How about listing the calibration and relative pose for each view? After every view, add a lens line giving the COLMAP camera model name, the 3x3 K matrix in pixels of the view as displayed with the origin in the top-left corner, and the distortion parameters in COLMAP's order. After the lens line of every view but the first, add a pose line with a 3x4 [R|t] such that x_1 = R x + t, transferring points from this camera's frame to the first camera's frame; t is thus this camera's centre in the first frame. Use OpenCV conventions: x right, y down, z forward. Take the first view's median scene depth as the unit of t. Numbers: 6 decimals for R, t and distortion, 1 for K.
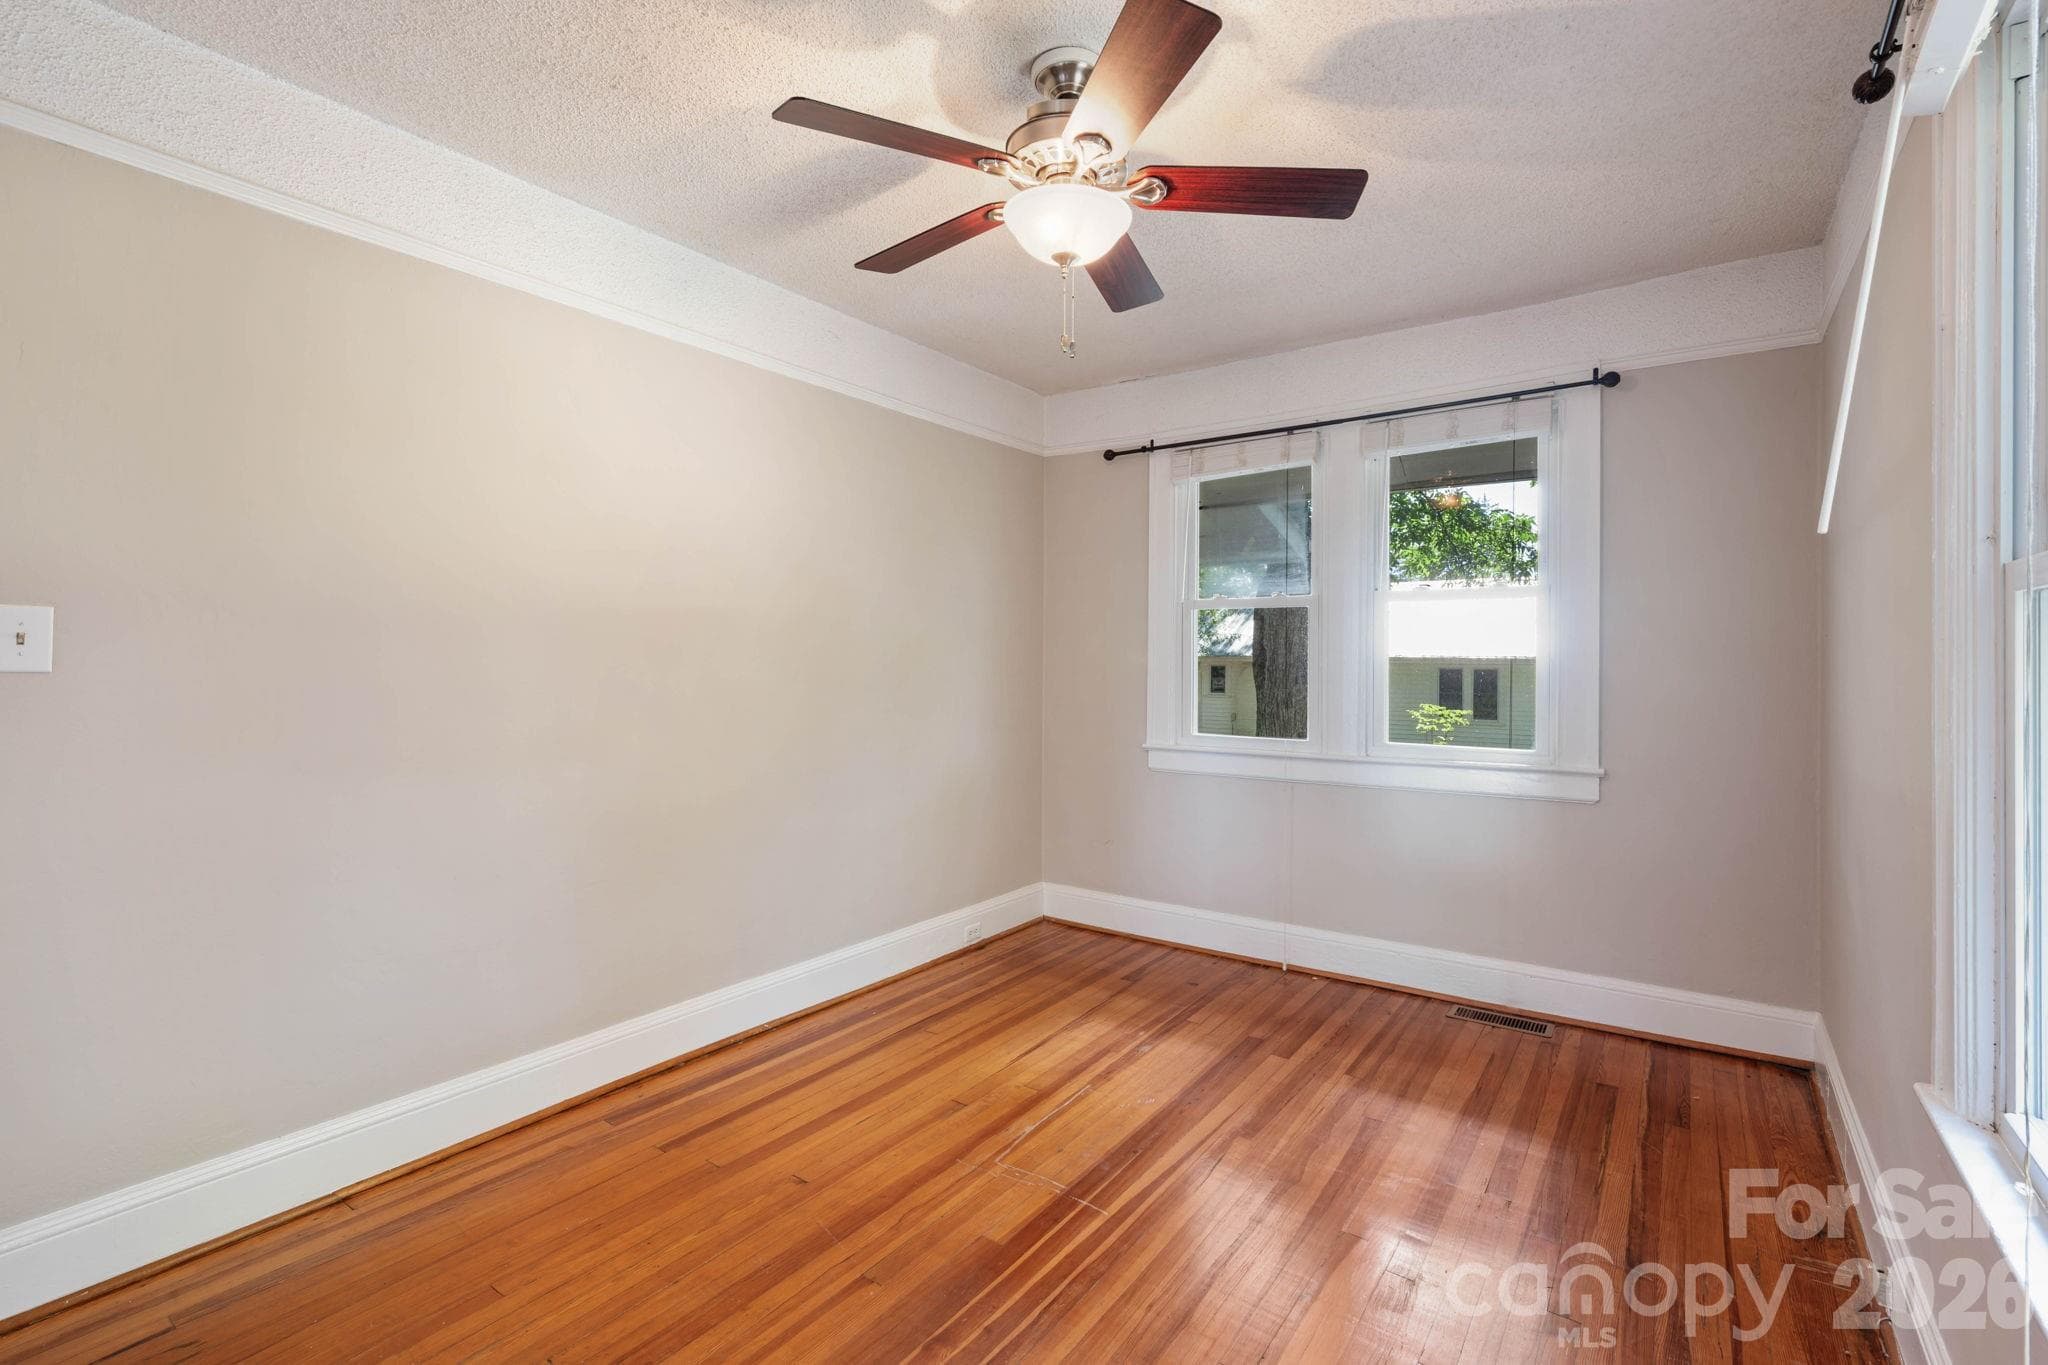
lens RADIAL K [[908.4, 0, 1027.3], [0, 908.4, 662.2], [0, 0, 1]] dist [0.001614, 0.000019]
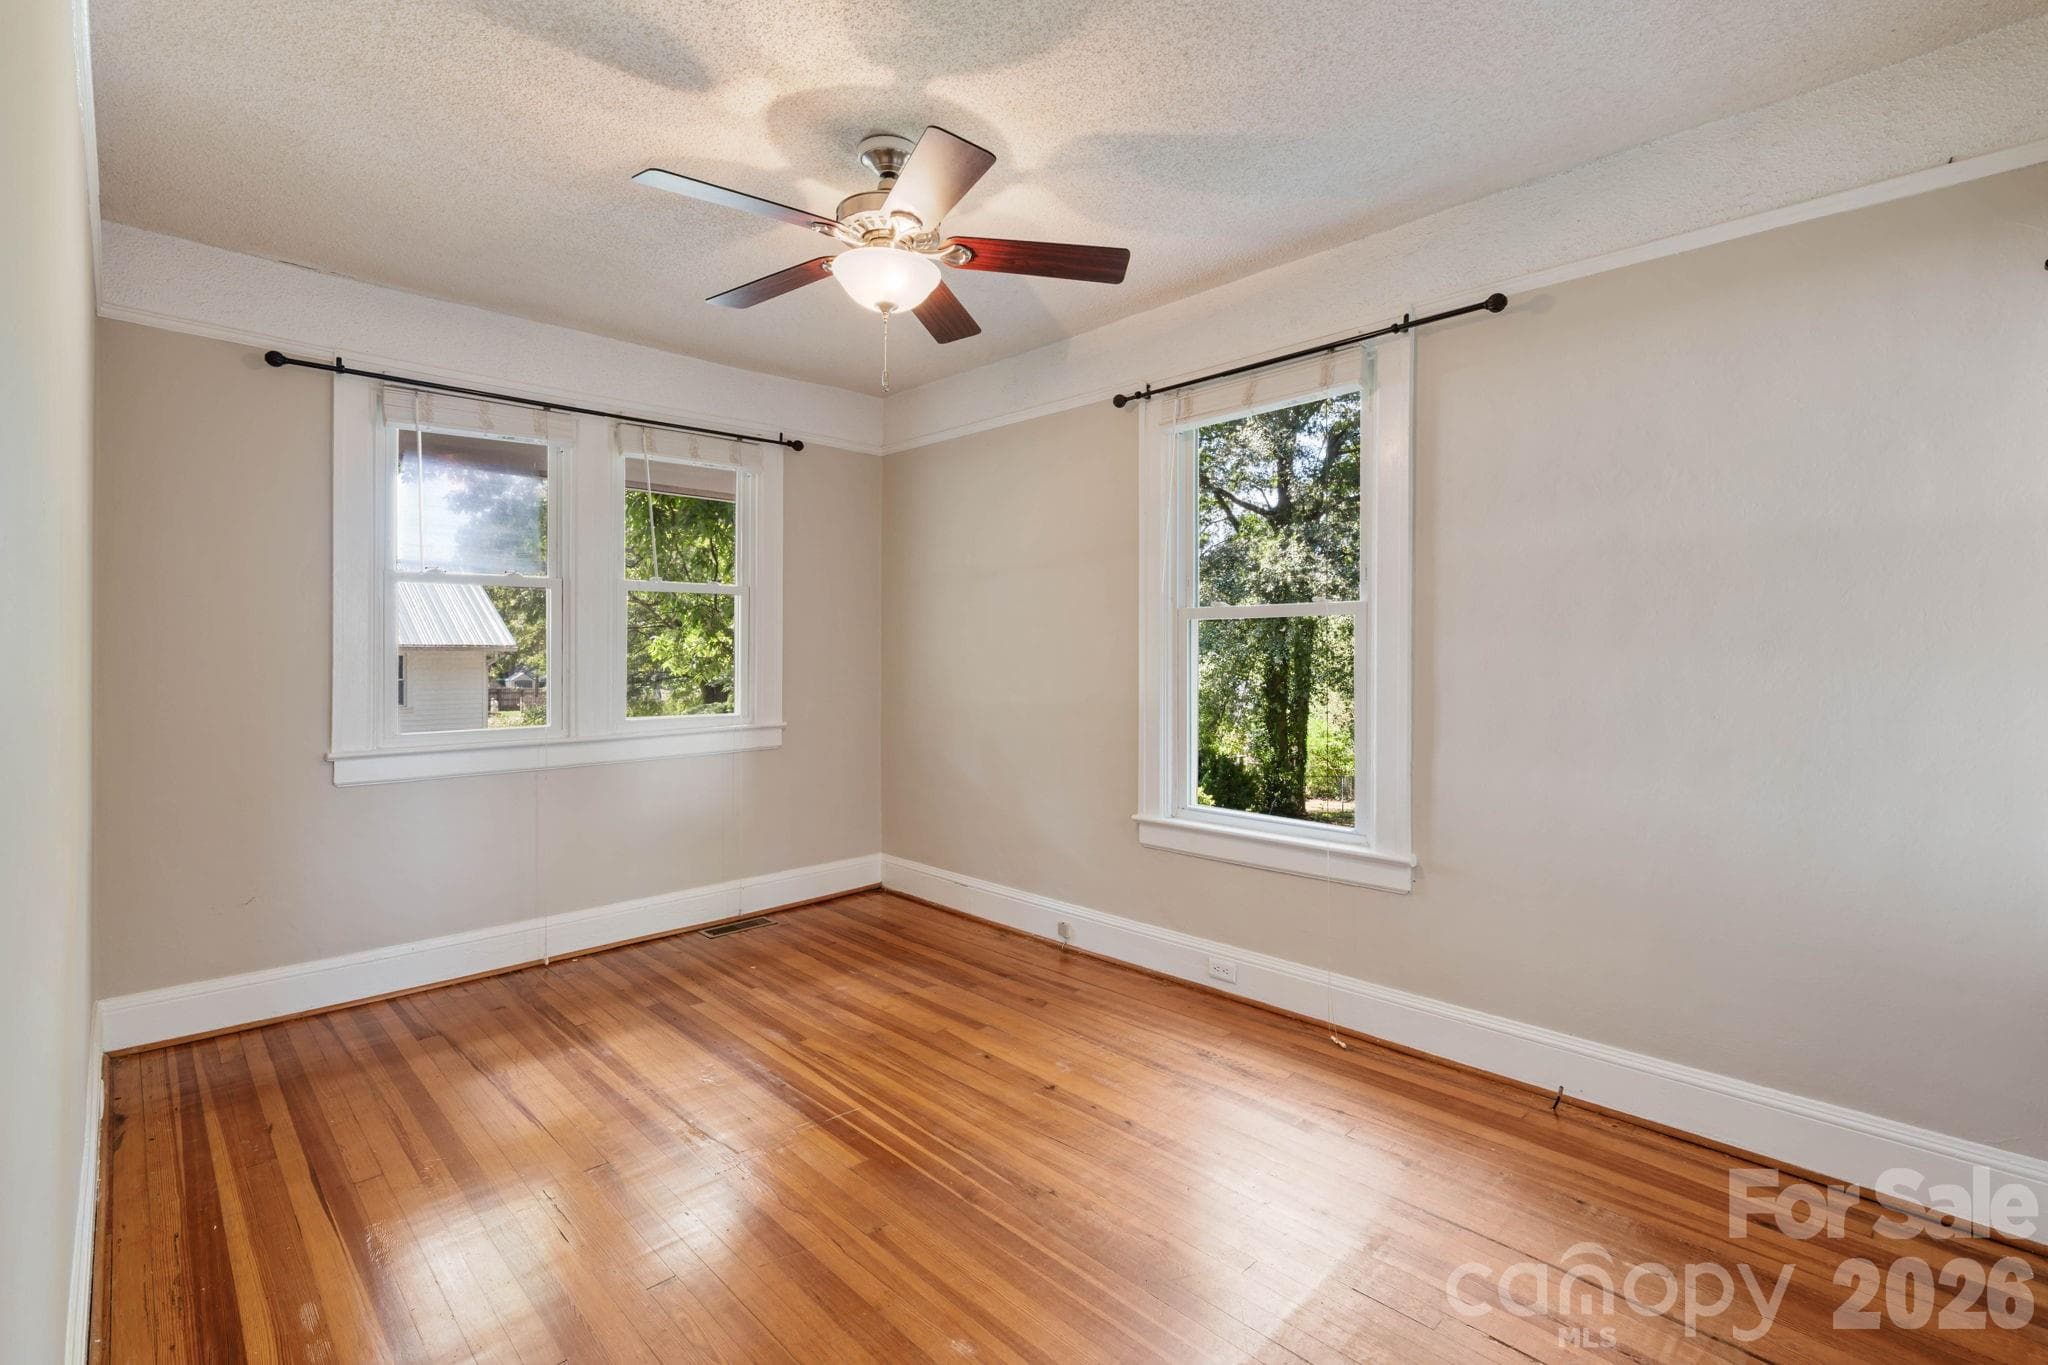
lens RADIAL K [[944.1, 0, 1026.4], [0, 944.1, 644.6], [0, 0, 1]] dist [0.000461, 0.000089]
pose [[0.180079, 0.002186, 0.983650, -0.717806], [0.003532, 0.999990, -0.002869, 0.004299], [-0.983646, 0.003991, 0.180070, 0.372028]]
